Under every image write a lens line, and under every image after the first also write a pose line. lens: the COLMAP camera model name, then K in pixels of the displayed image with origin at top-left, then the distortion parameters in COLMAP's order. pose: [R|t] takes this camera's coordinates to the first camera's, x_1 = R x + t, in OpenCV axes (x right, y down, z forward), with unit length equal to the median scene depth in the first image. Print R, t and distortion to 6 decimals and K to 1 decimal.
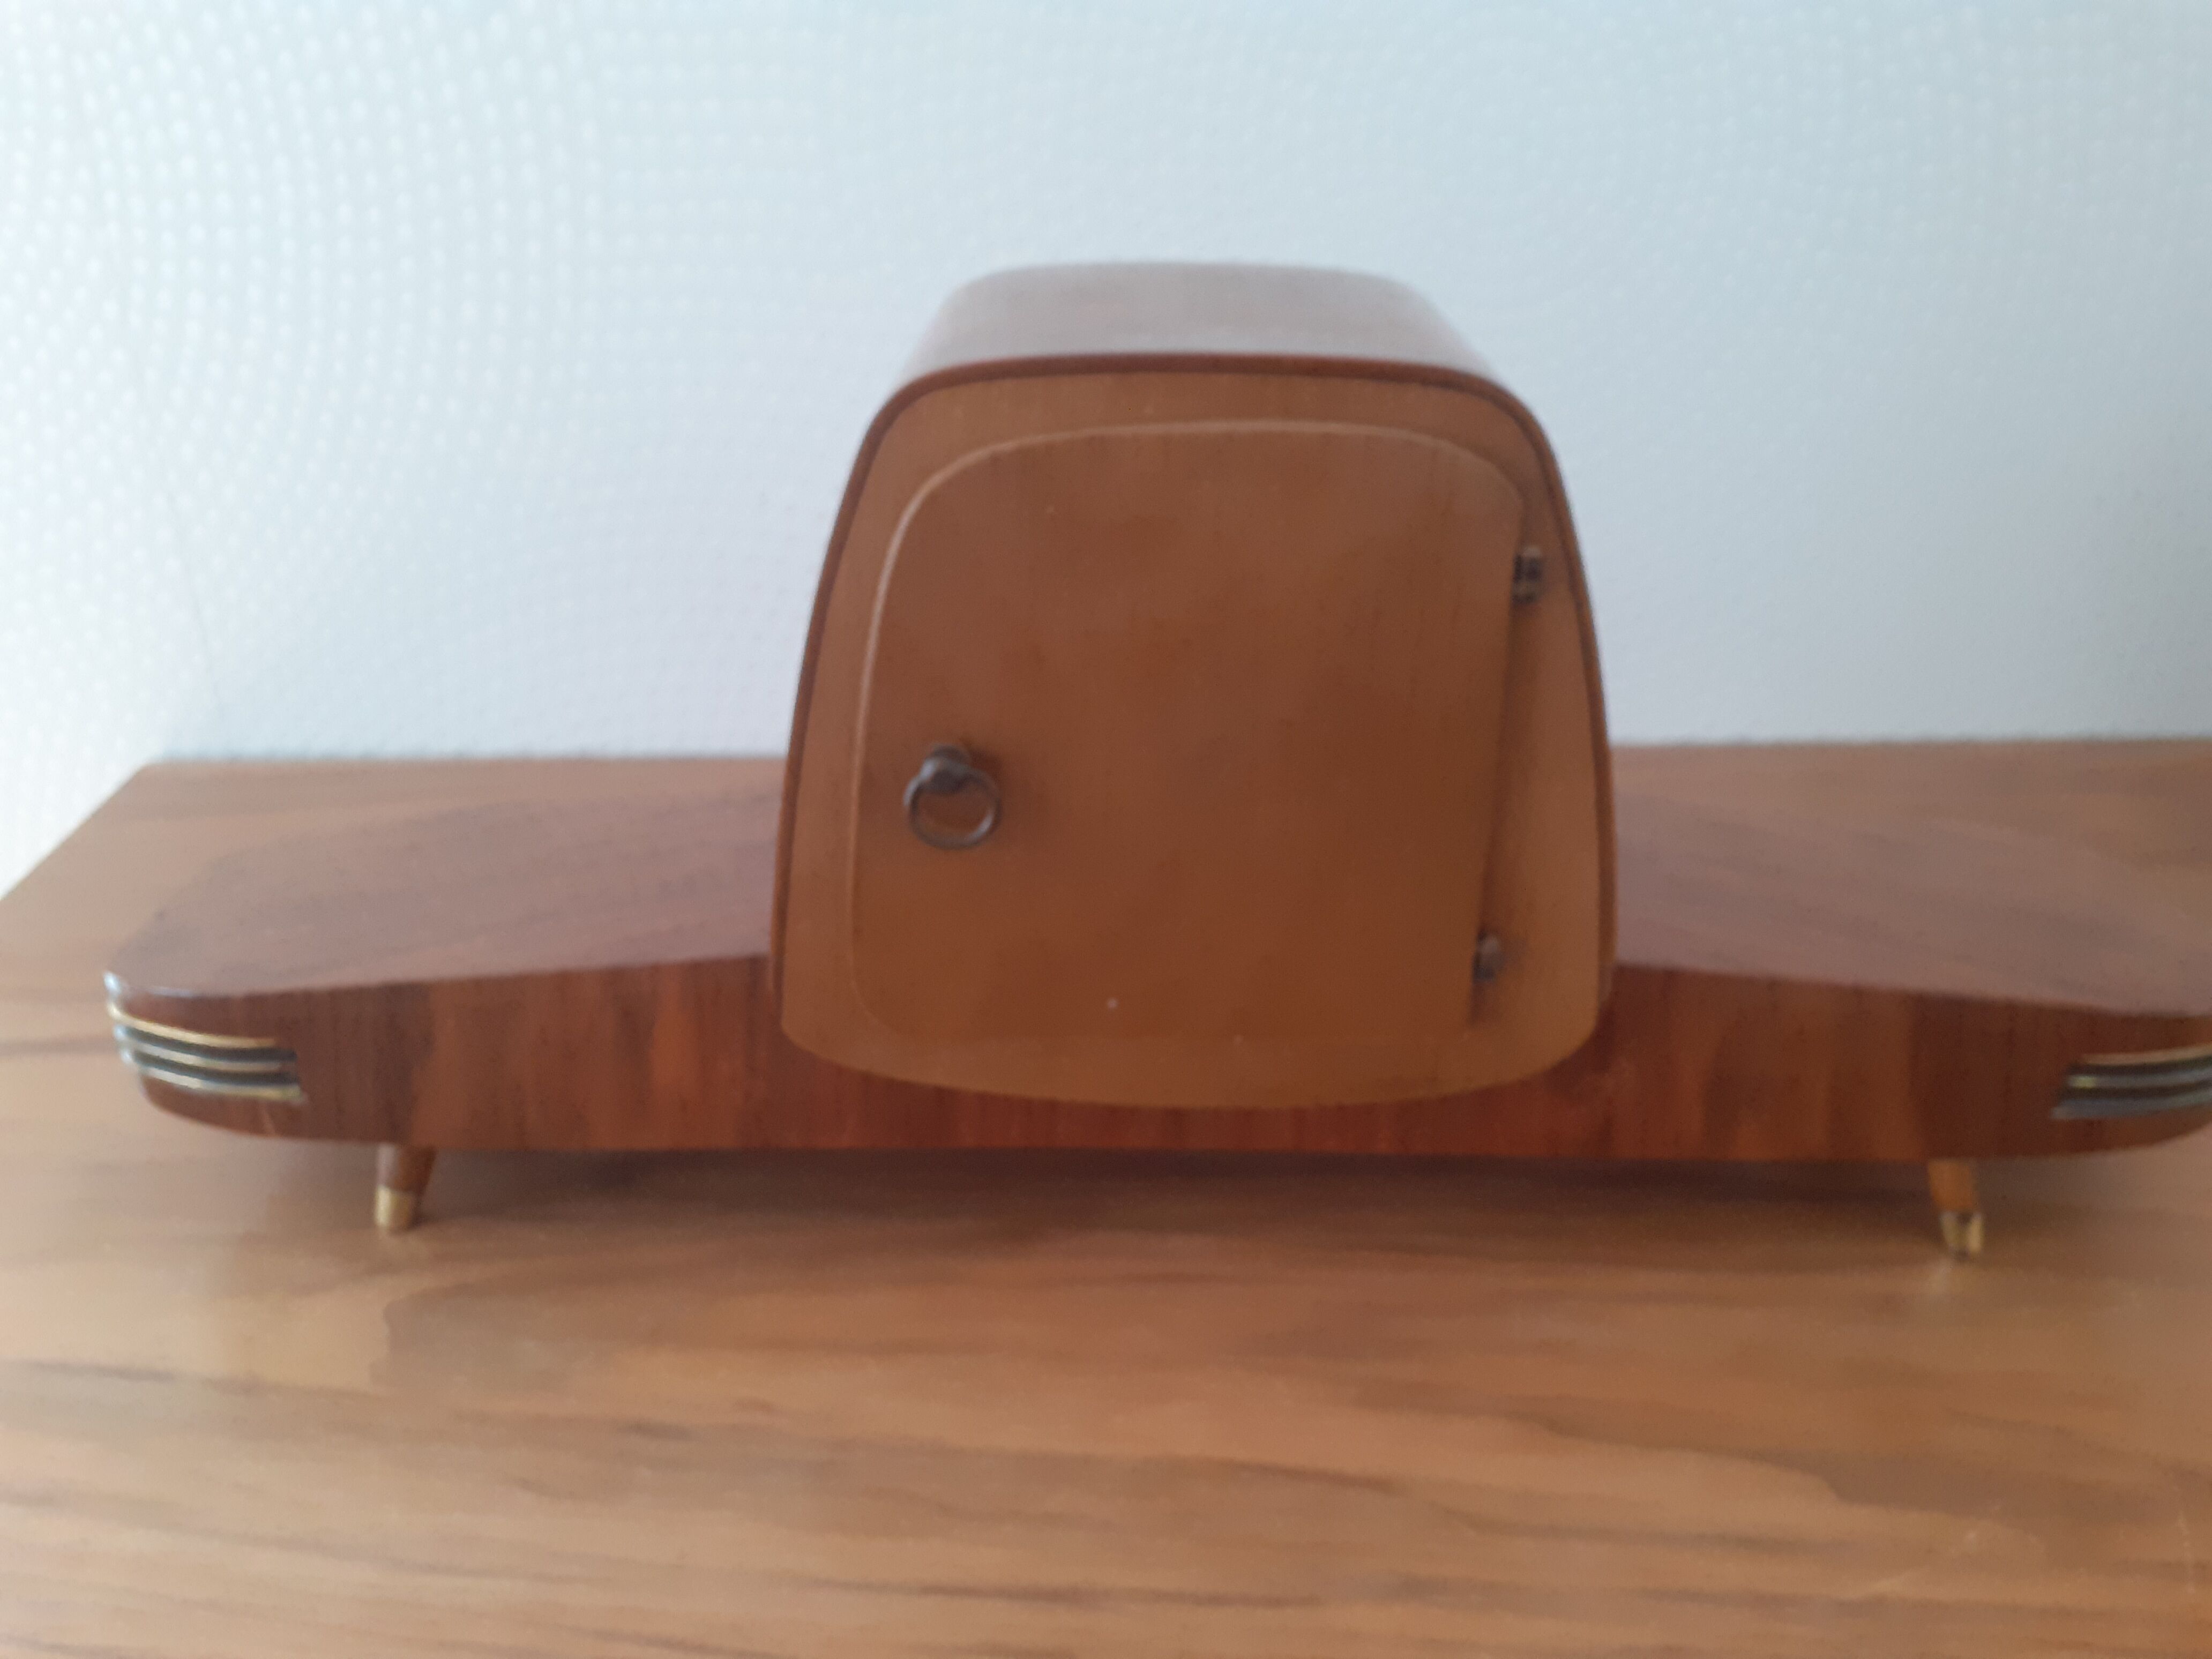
lens RADIAL K [[1862.9, 0, 1100.1], [0, 1862.9, 863.4], [0, 0, 1]] dist [0.002762, -0.014747]
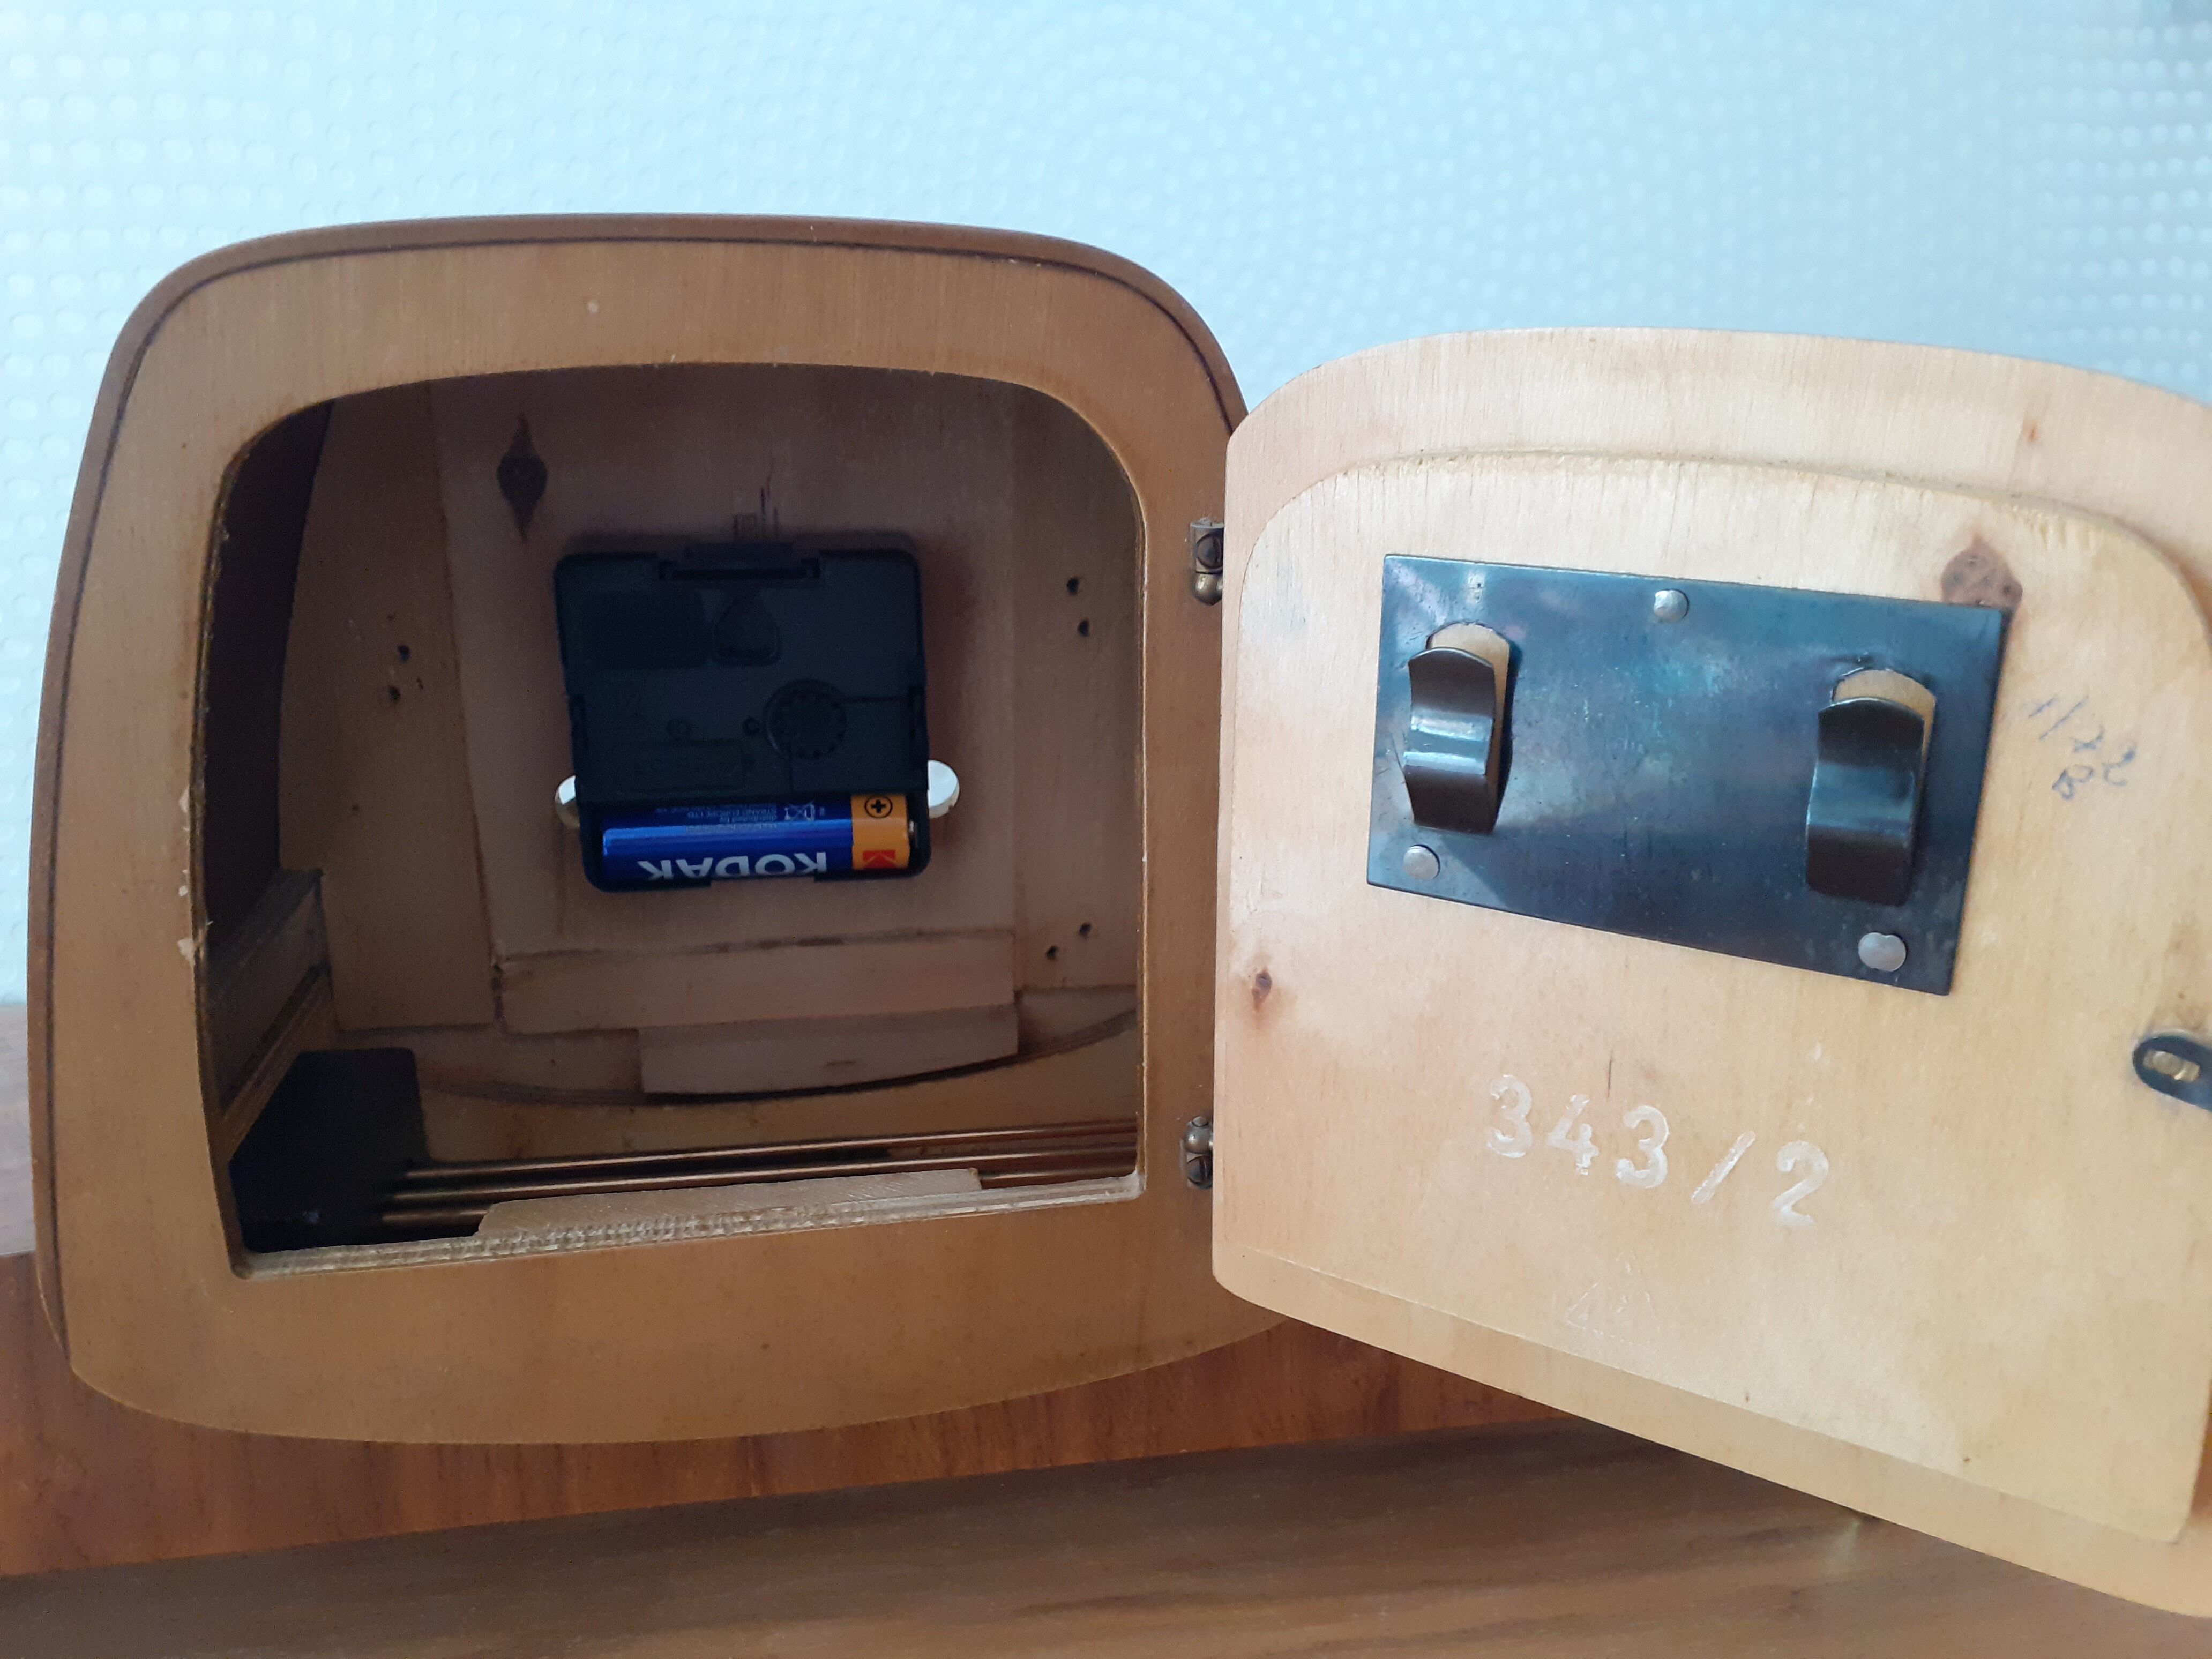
lens RADIAL K [[1894.5, 0, 1106.0], [0, 1894.5, 829.5], [0, 0, 1]] dist [-0.000122, 0.004444]
pose [[0.984397, -0.054657, 0.167259, 0.062696], [0.079189, 0.986446, -0.143716, 0.028030], [-0.157137, 0.154719, 0.975382, 0.302622]]
